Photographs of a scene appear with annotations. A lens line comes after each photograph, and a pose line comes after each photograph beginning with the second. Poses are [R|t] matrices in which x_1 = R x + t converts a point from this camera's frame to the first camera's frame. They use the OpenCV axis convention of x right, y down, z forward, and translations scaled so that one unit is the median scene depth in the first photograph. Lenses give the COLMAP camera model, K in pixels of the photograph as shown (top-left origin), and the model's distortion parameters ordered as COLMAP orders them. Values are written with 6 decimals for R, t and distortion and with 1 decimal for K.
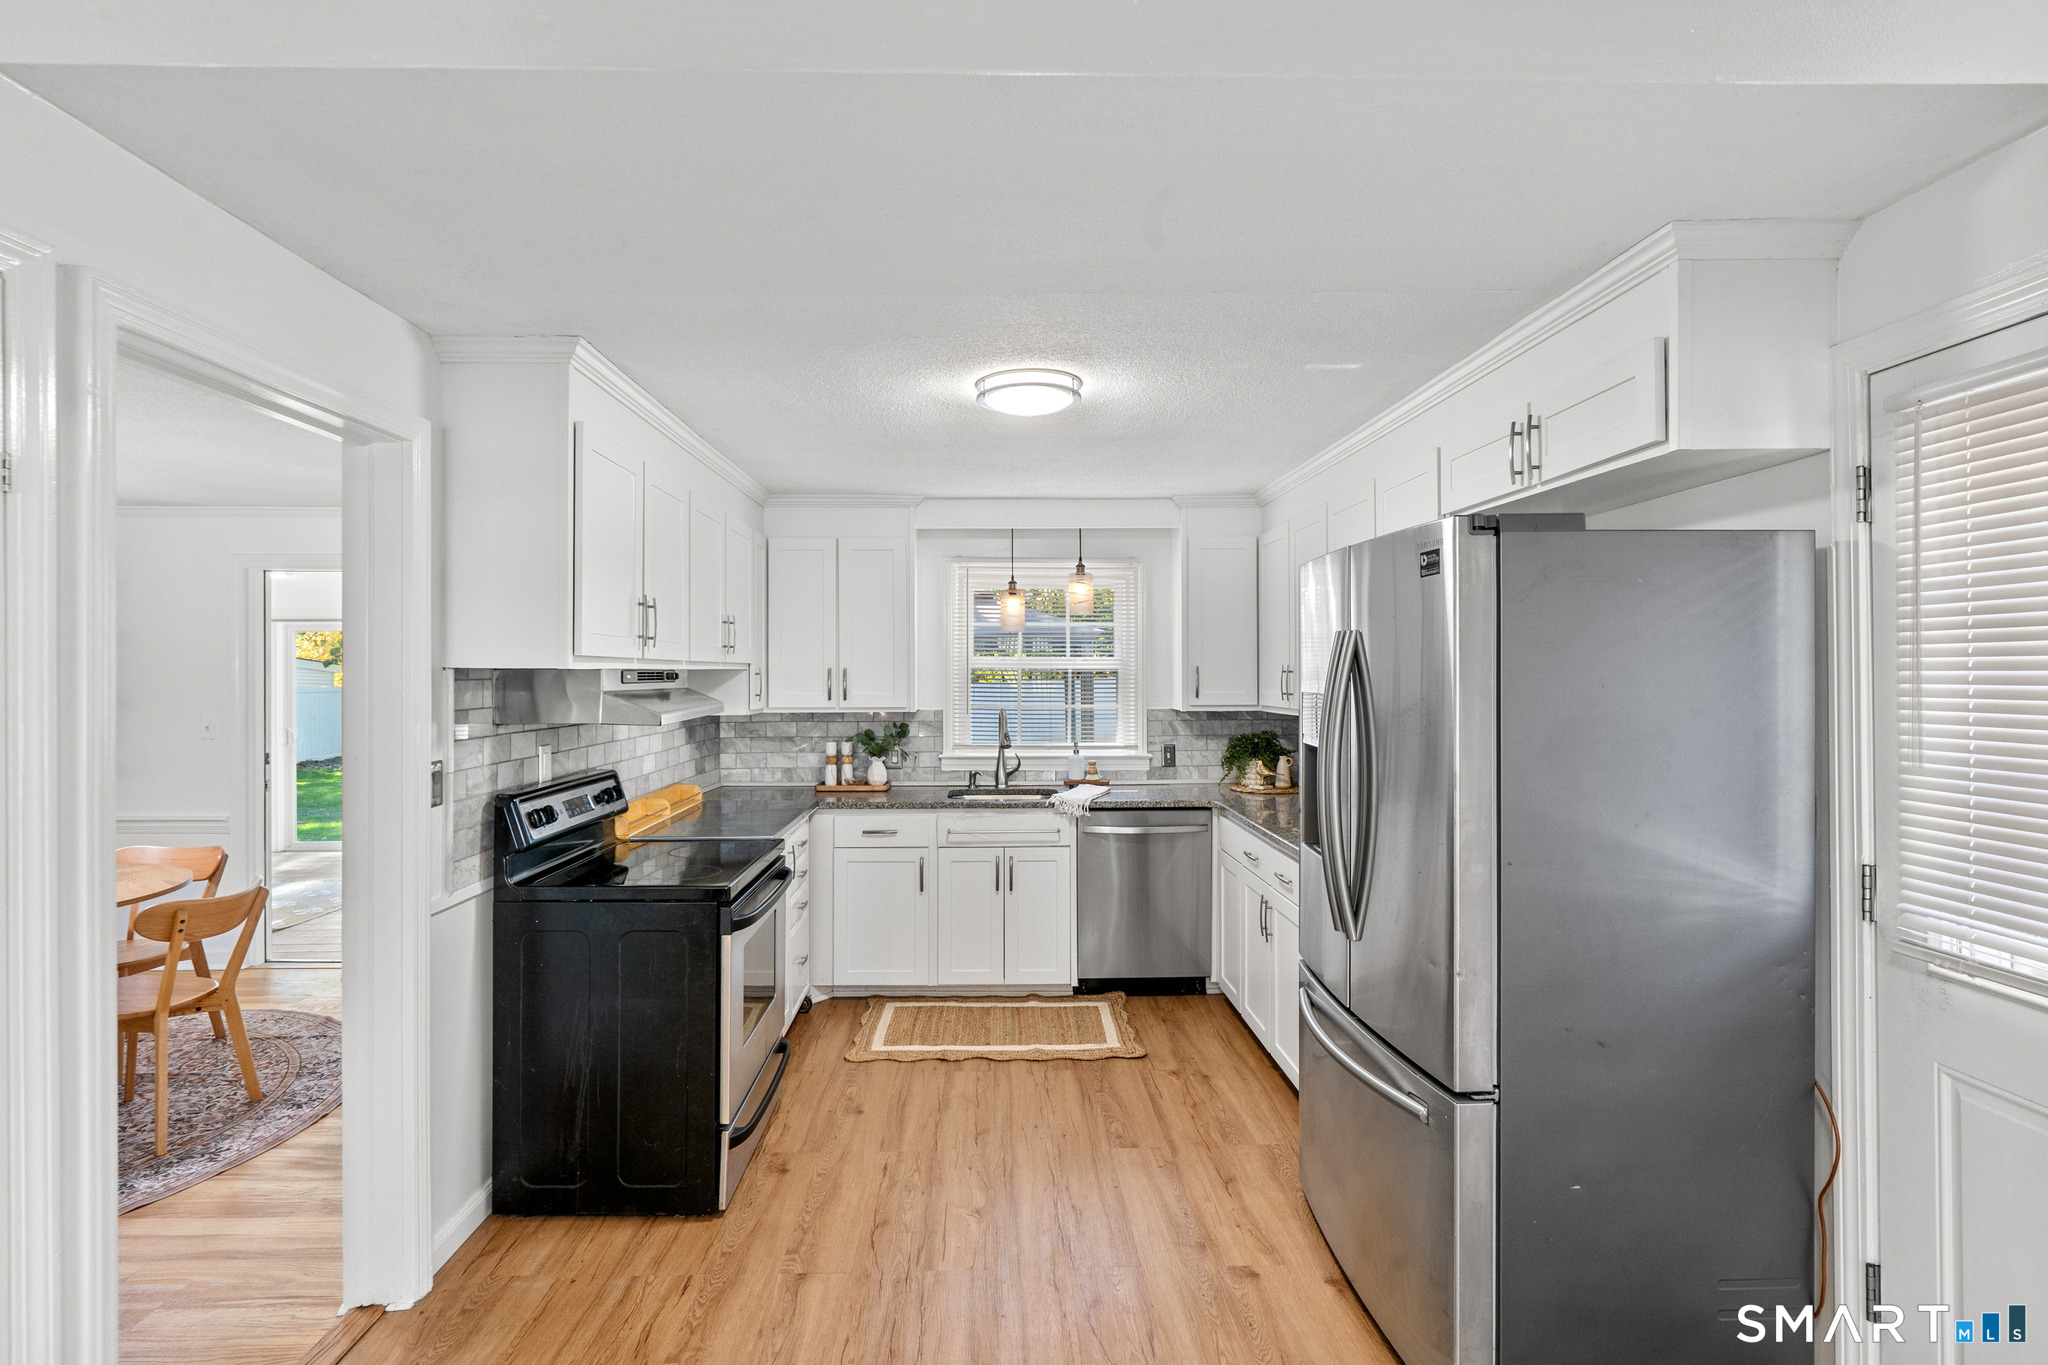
lens RADIAL K [[967.8, 0, 1010.1], [0, 967.8, 674.6], [0, 0, 1]] dist [0.001297, 0.000808]
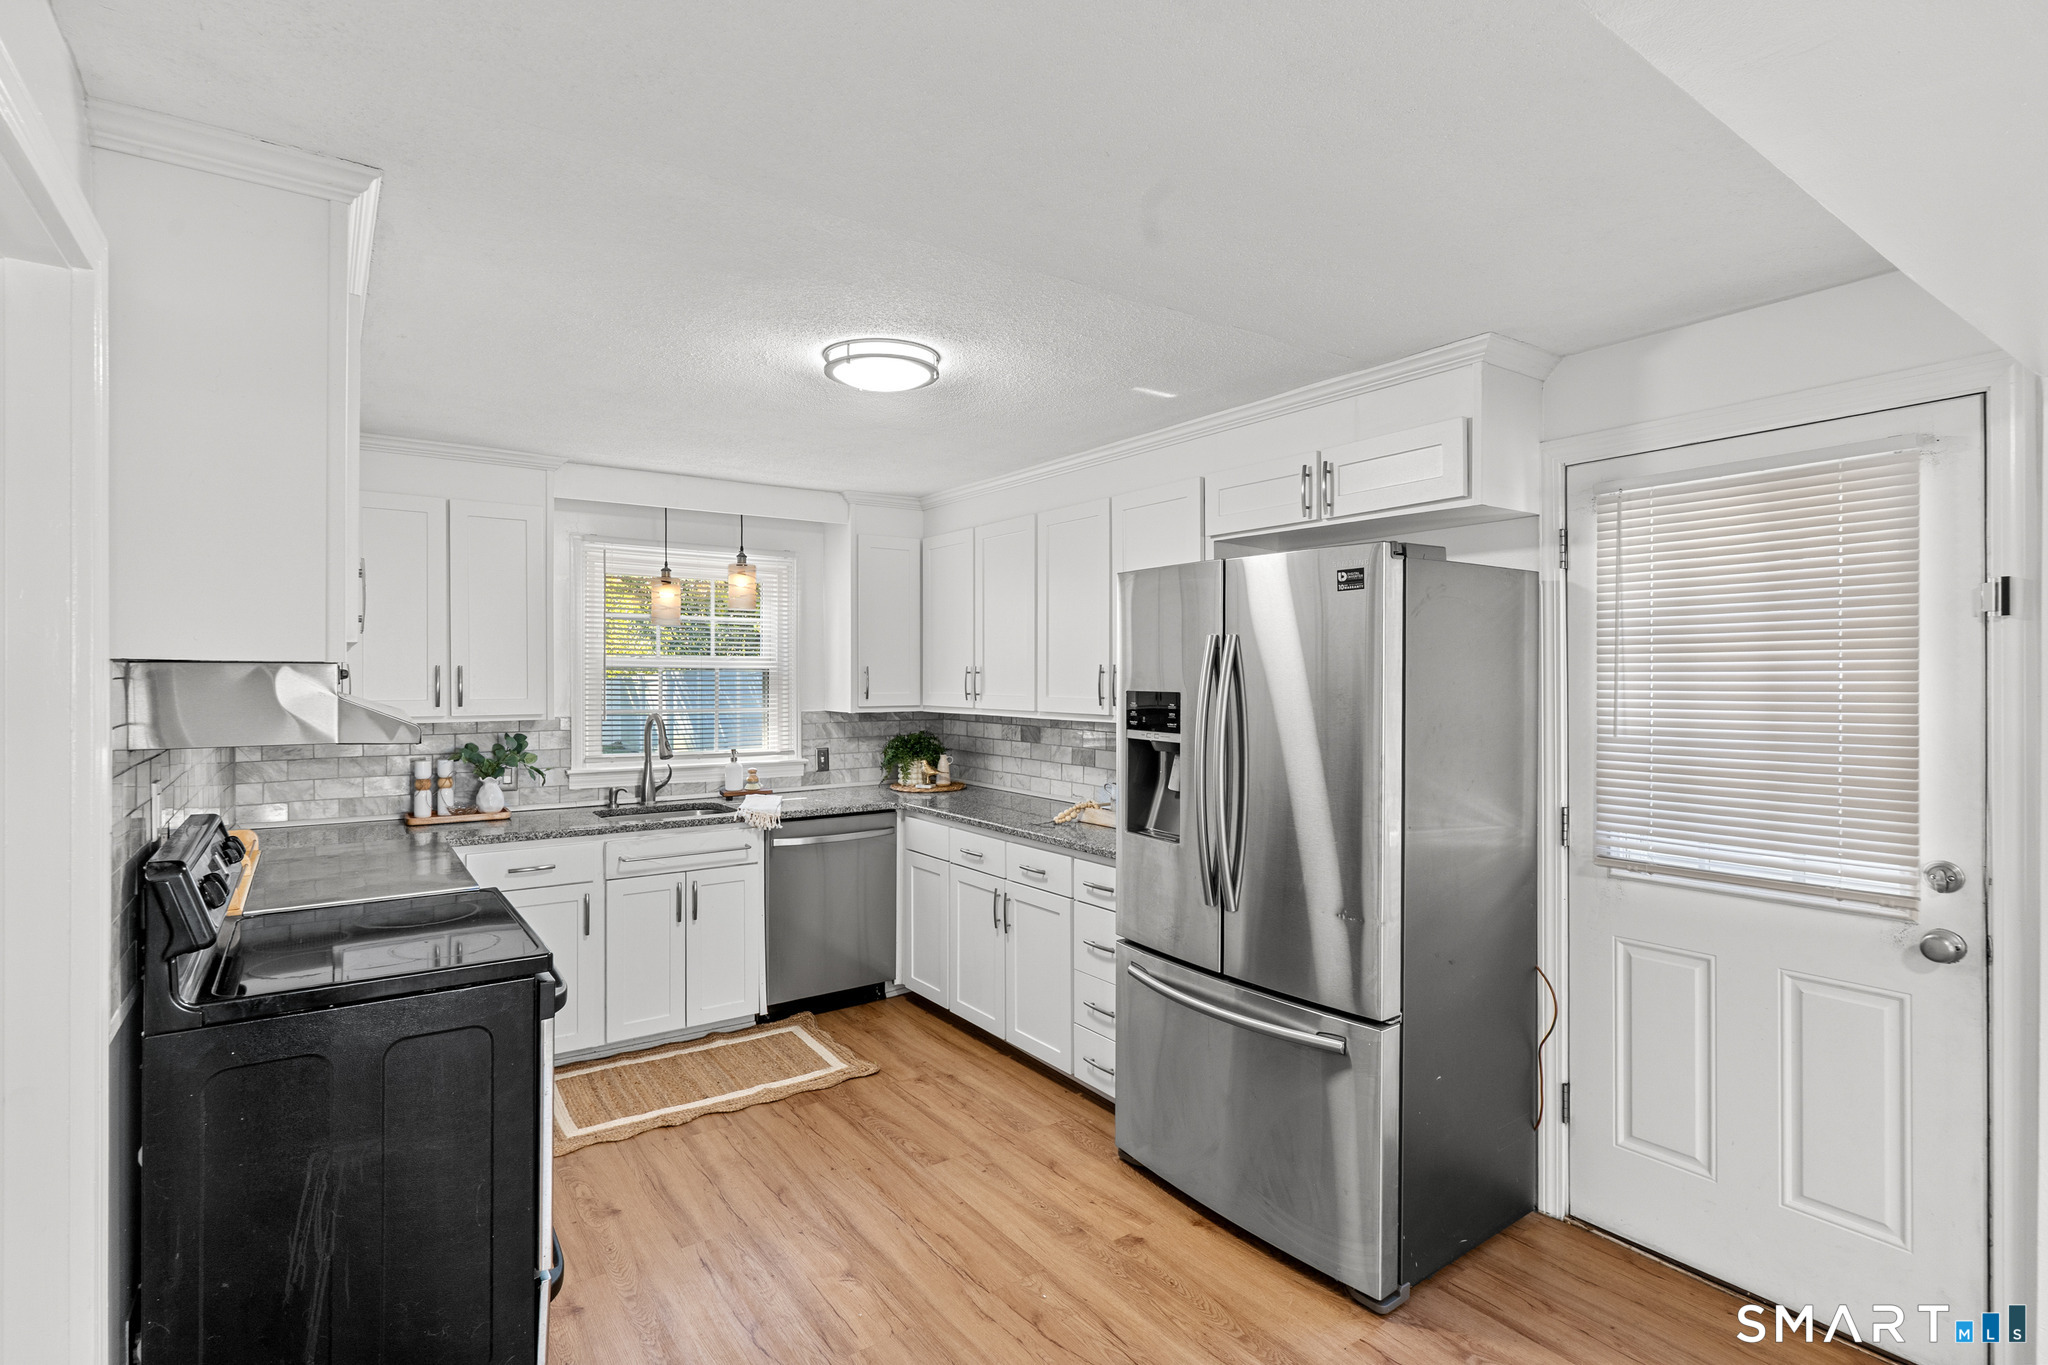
lens RADIAL K [[973.3, 0, 1000.1], [0, 973.3, 680.5], [0, 0, 1]] dist [-0.002397, 0.000454]
pose [[0.834677, 0.000283, 0.550740, -0.278438], [-0.001801, 0.999996, 0.002215, 0.003234], [-0.550737, -0.002841, 0.834674, 0.119087]]
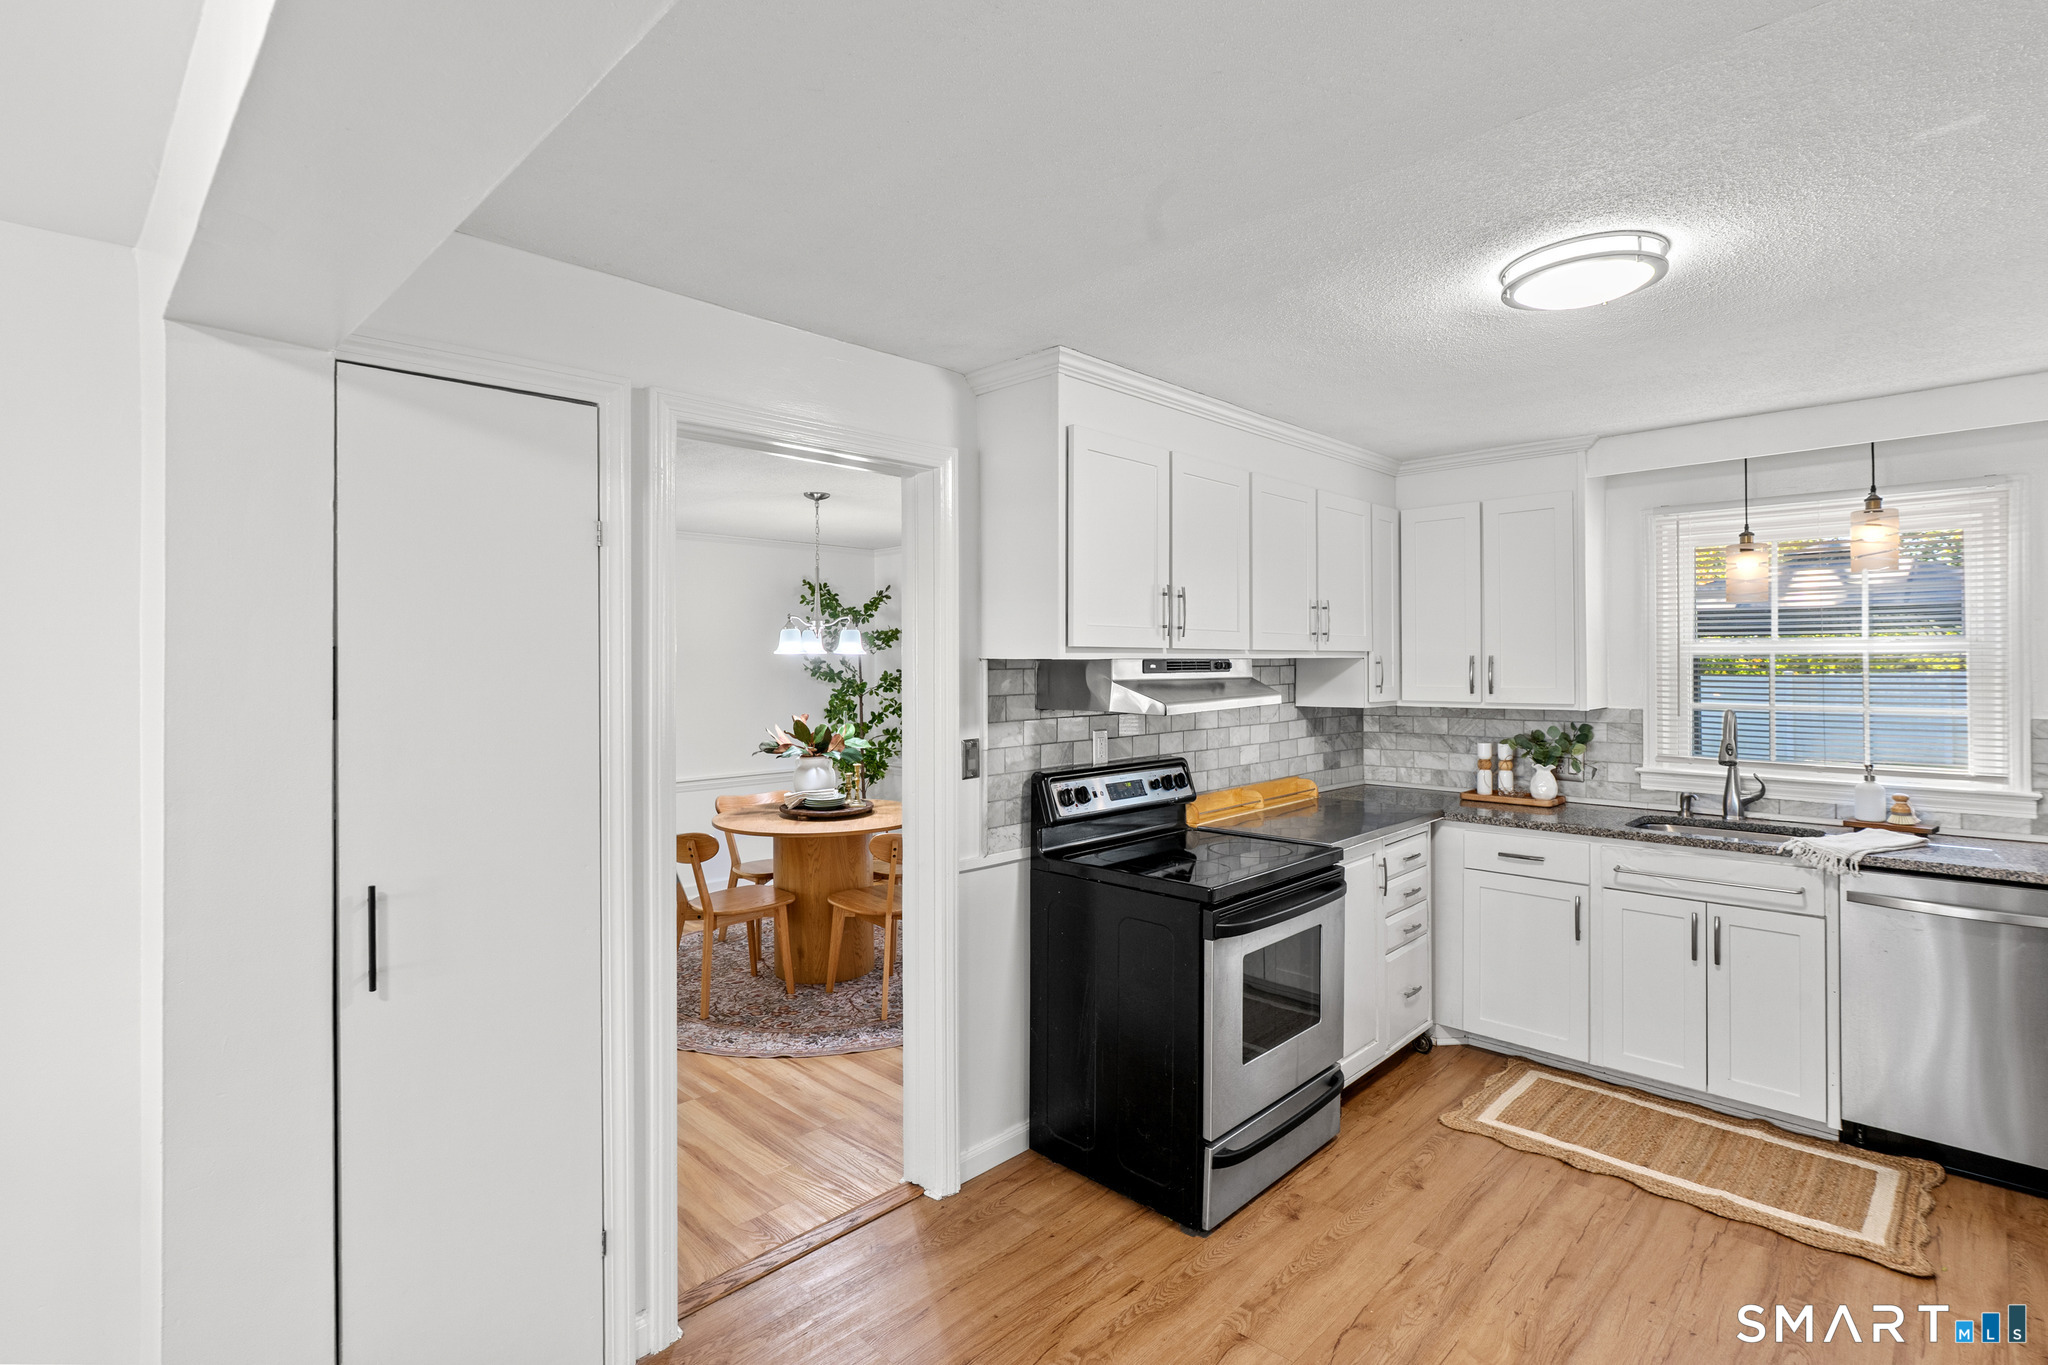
lens RADIAL K [[980.3, 0, 1015.8], [0, 980.3, 660.2], [0, 0, 1]] dist [0.000785, 0.002242]
pose [[0.696785, -0.004023, -0.717268, 0.176368], [0.002154, 0.999991, -0.003516, -0.000882], [0.717276, 0.000905, 0.696788, 0.132402]]
